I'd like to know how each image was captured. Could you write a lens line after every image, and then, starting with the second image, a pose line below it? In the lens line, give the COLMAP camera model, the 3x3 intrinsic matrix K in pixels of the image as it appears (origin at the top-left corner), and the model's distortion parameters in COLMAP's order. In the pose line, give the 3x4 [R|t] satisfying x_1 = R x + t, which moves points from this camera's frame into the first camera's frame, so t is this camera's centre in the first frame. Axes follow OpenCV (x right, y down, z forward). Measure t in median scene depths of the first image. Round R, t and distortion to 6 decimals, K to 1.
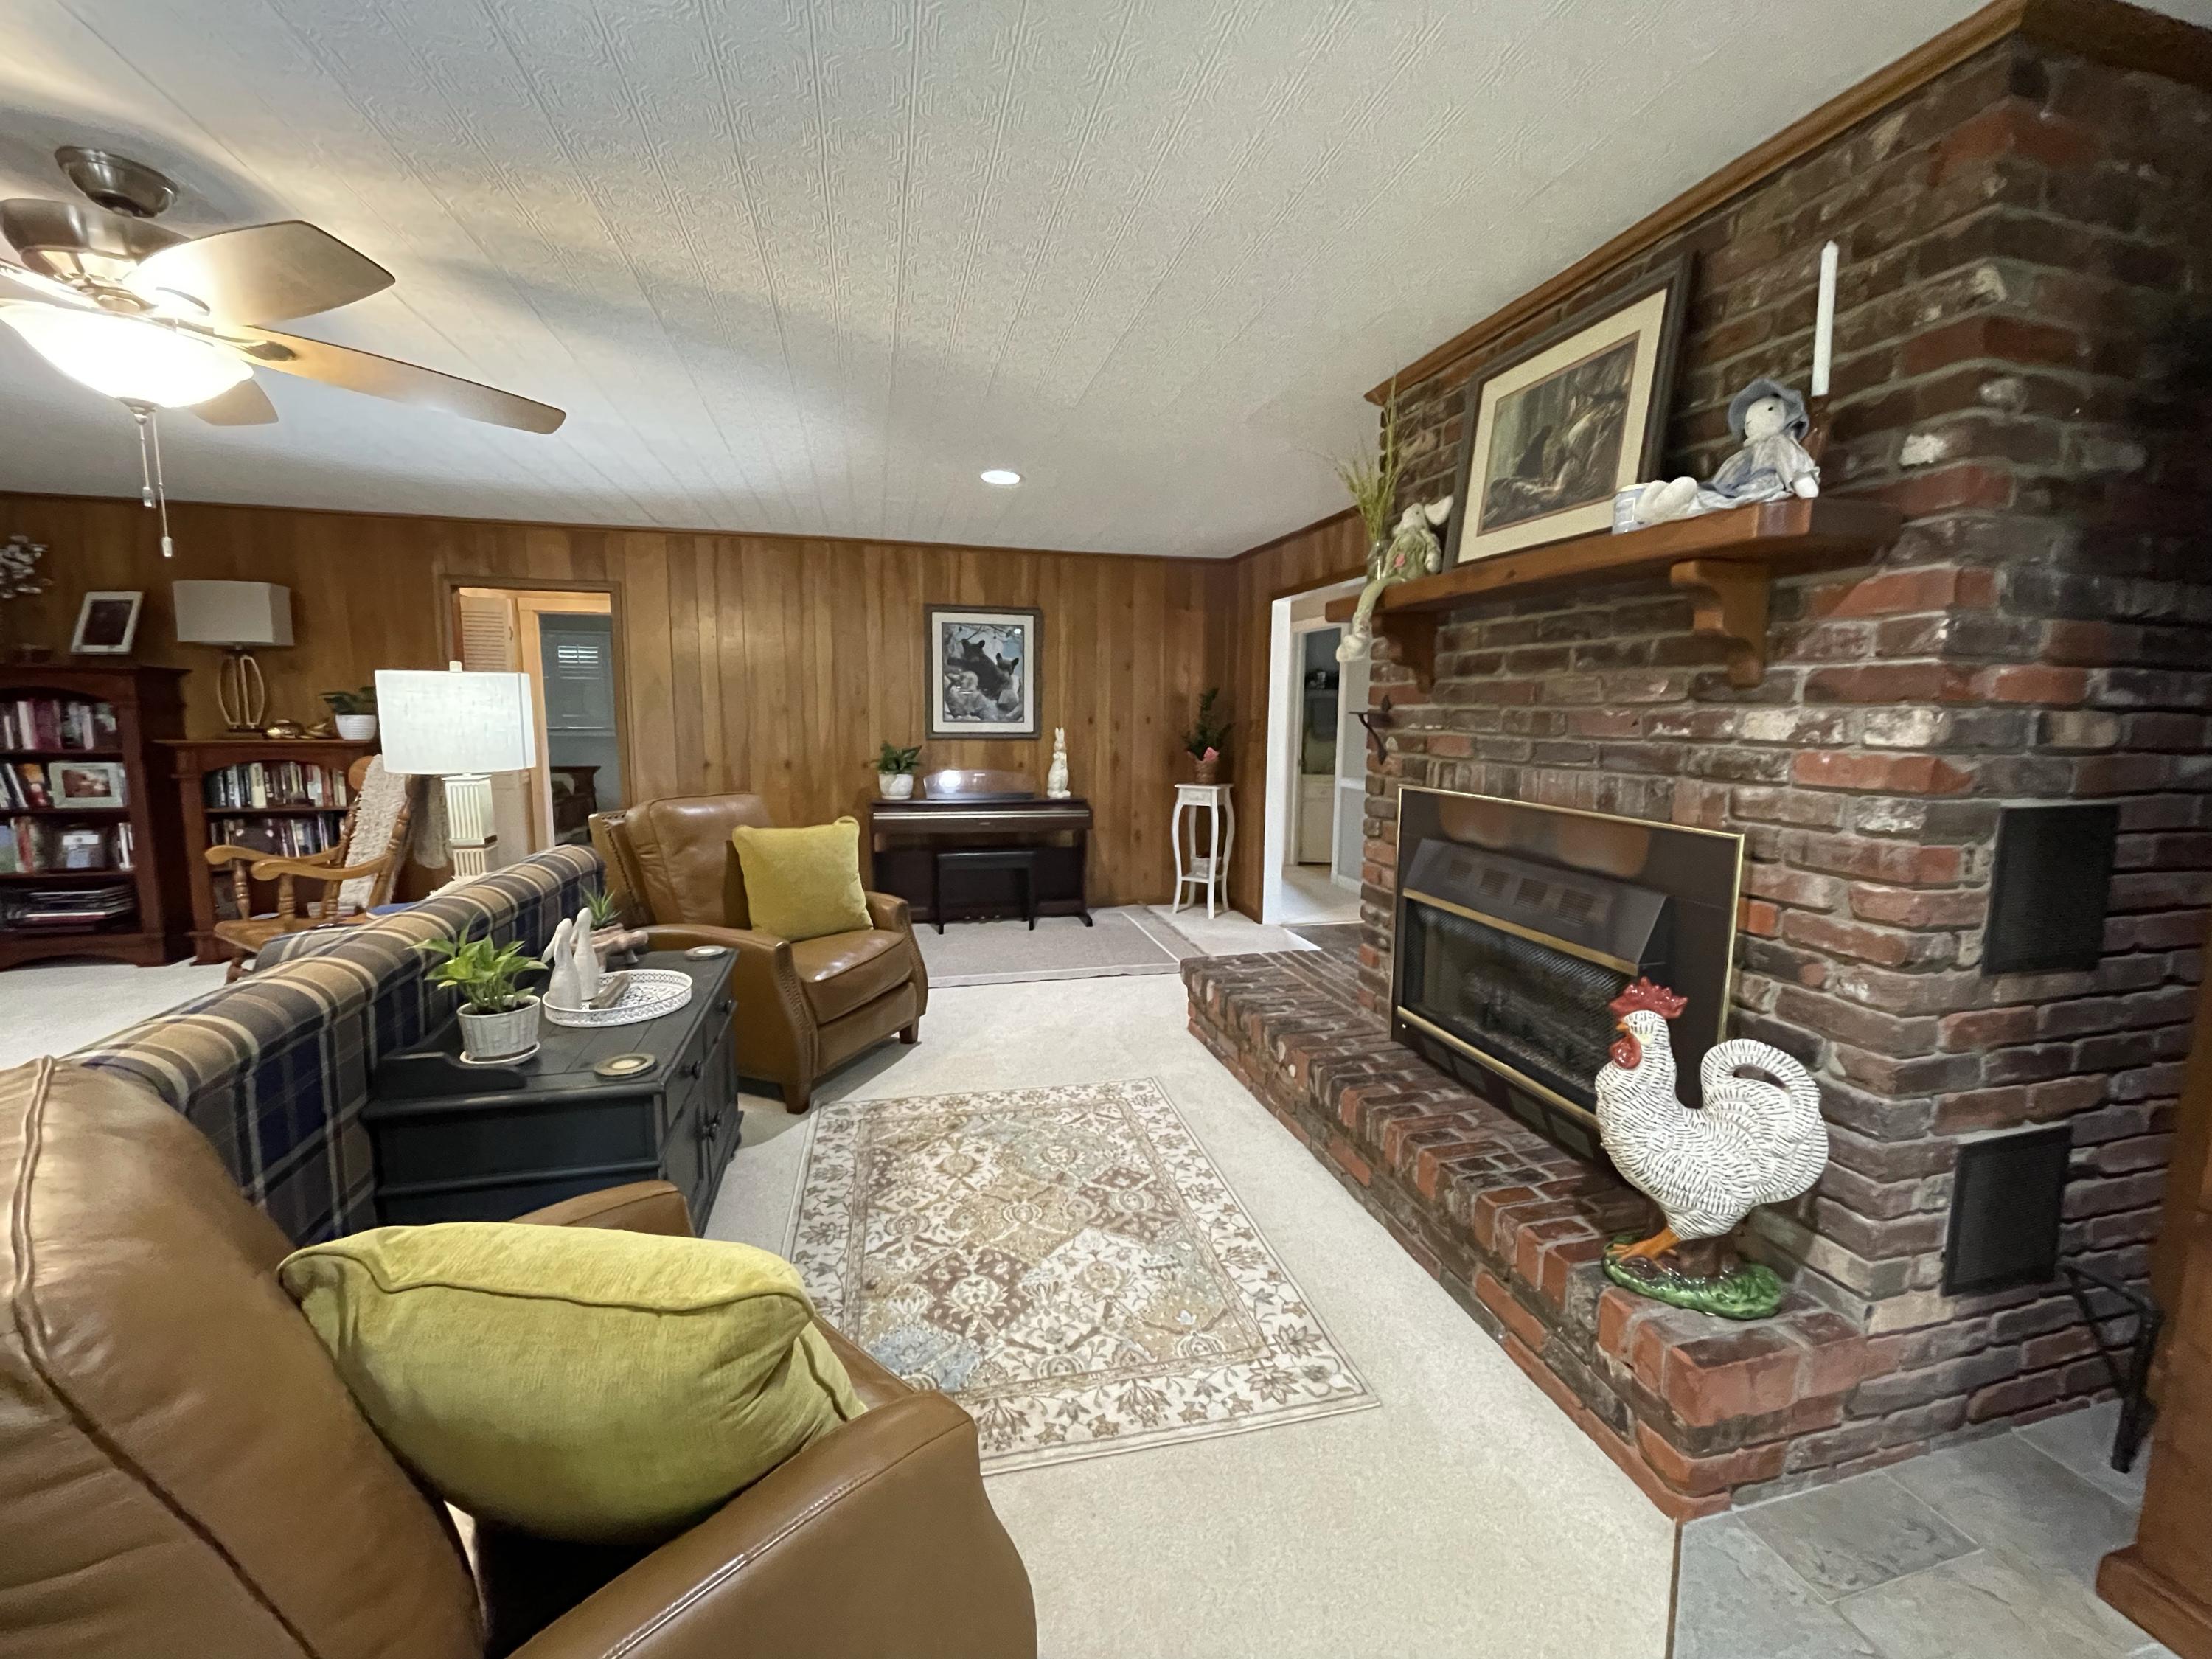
lens RADIAL K [[899.4, 0, 1101.3], [0, 899.4, 812.7], [0, 0, 1]] dist [-0.004026, 0.000395]
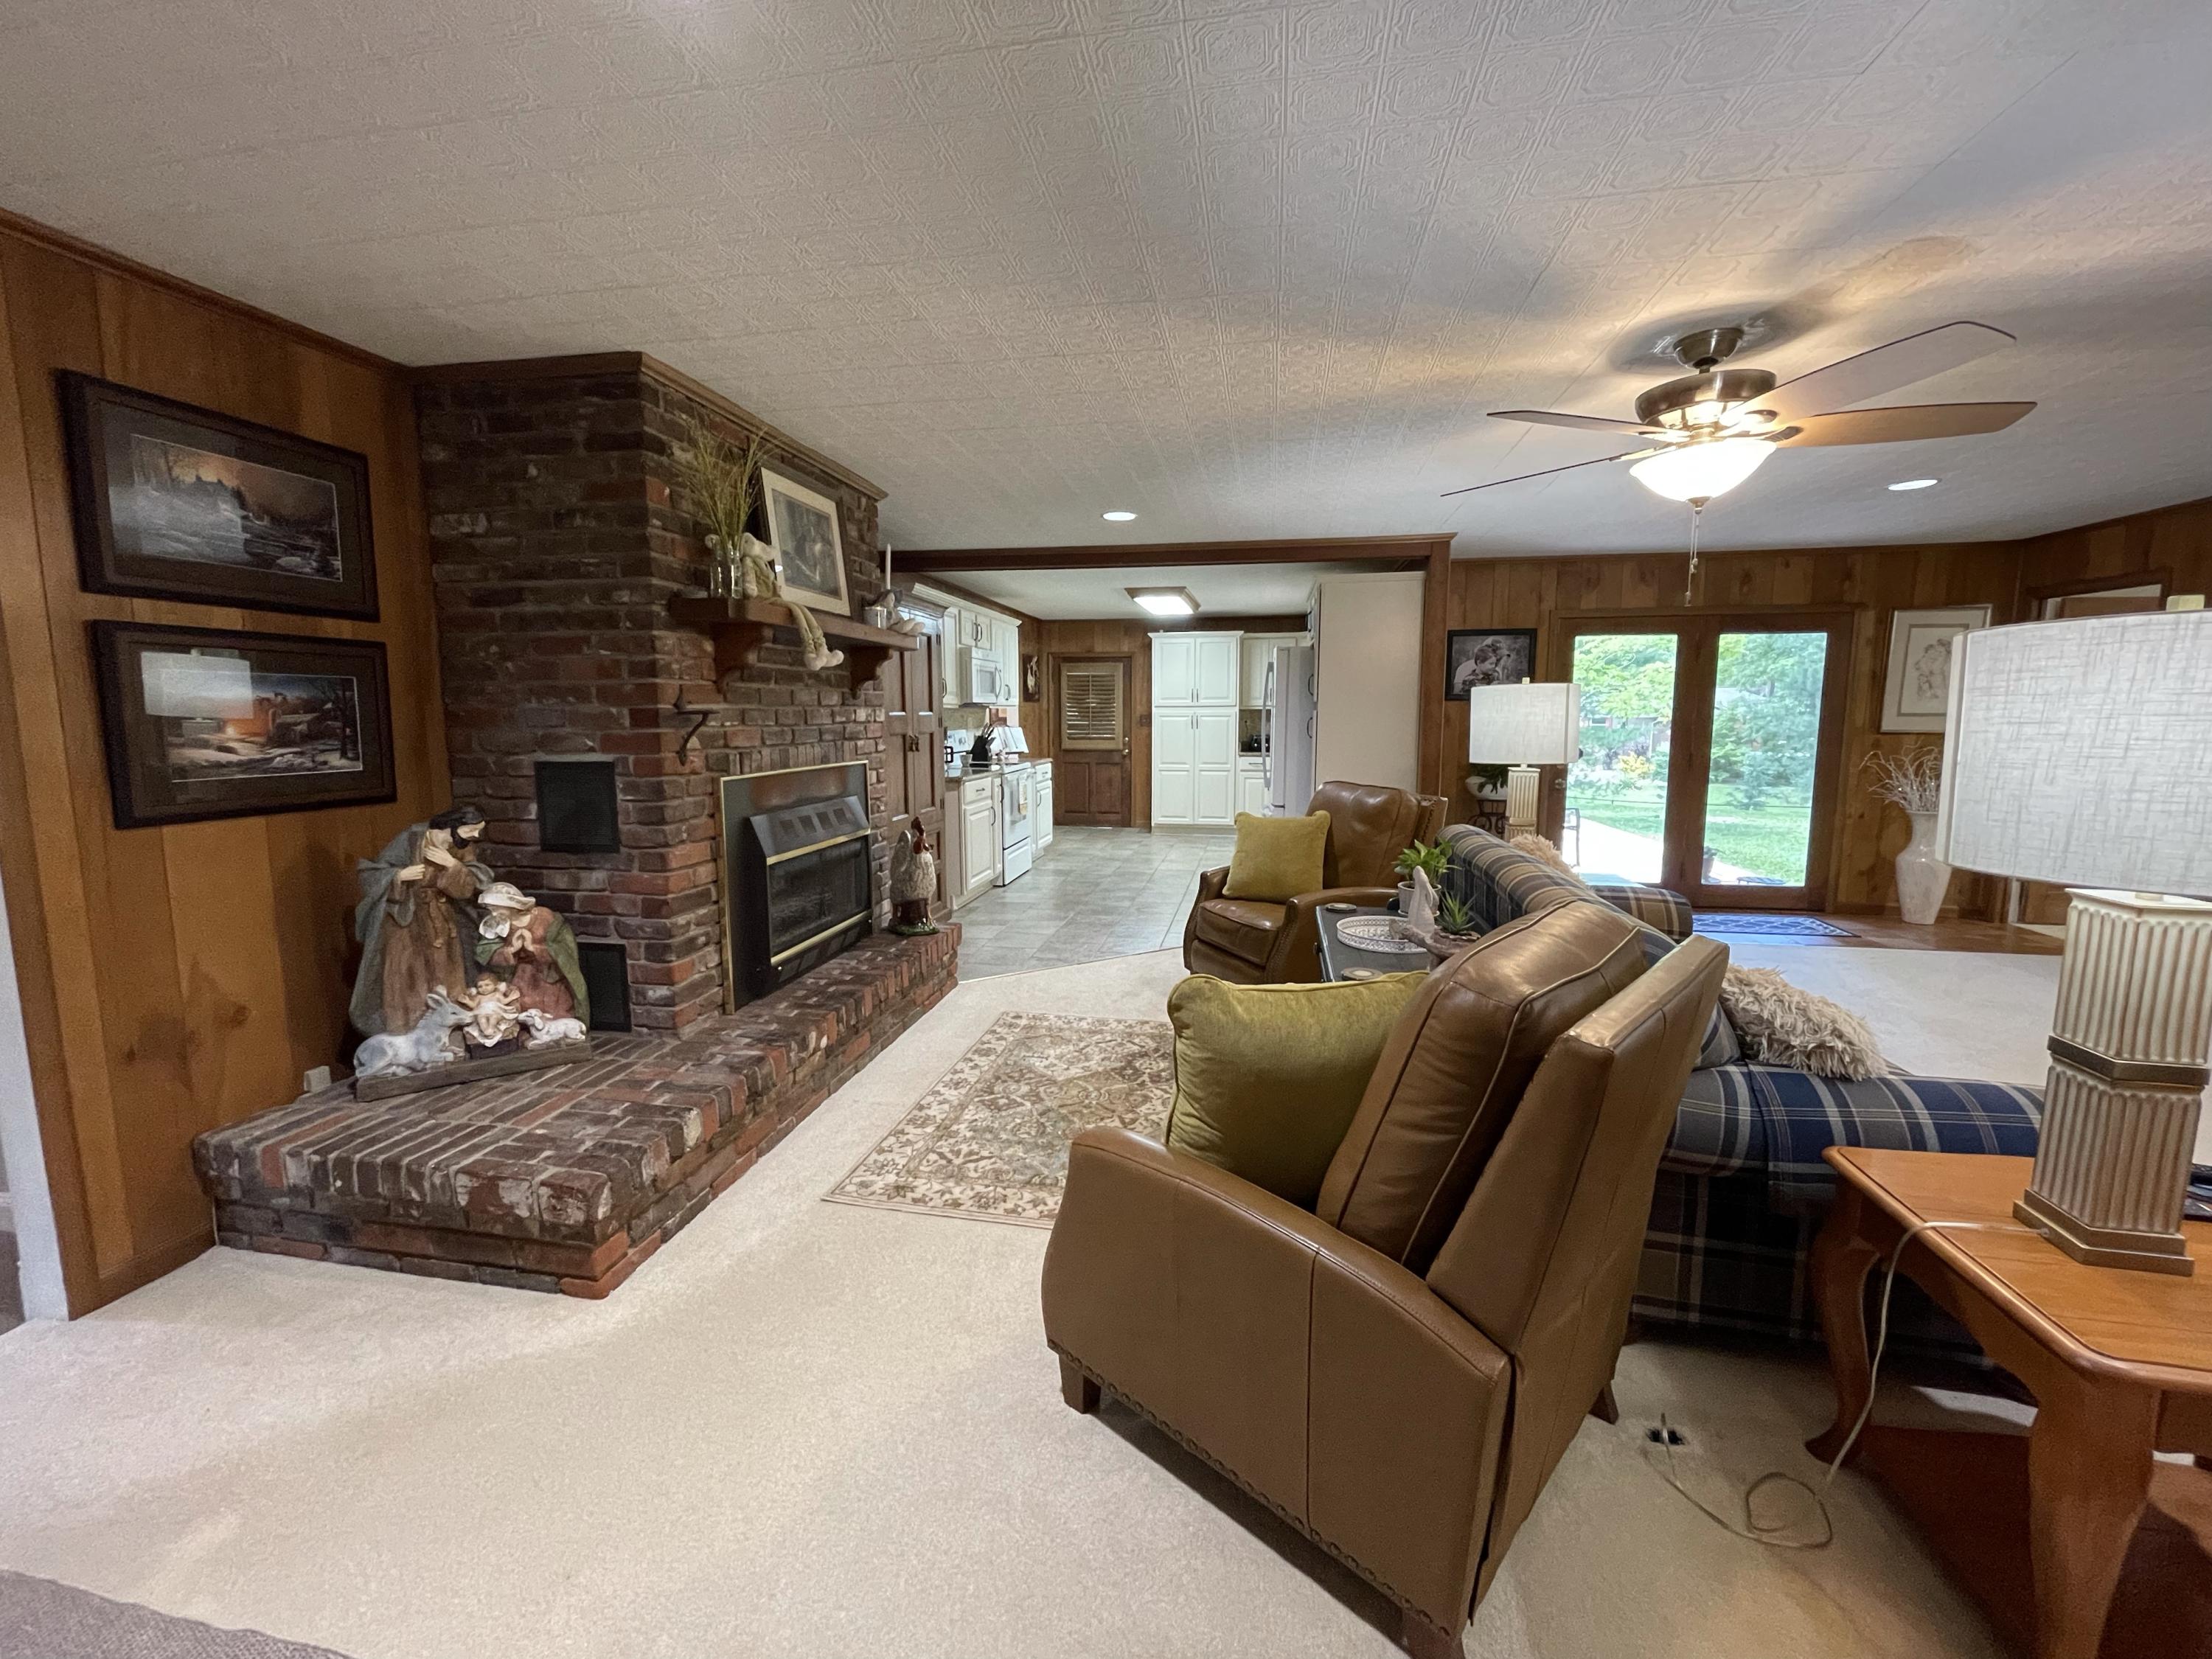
lens RADIAL K [[899.4, 0, 1101.9], [0, 899.4, 829.6], [0, 0, 1]] dist [-0.004026, 0.000395]
pose [[-0.908056, -0.064018, 0.413928, -0.616556], [0.038595, 0.971257, 0.234883, -0.240701], [-0.417068, 0.229262, -0.879485, 2.057107]]
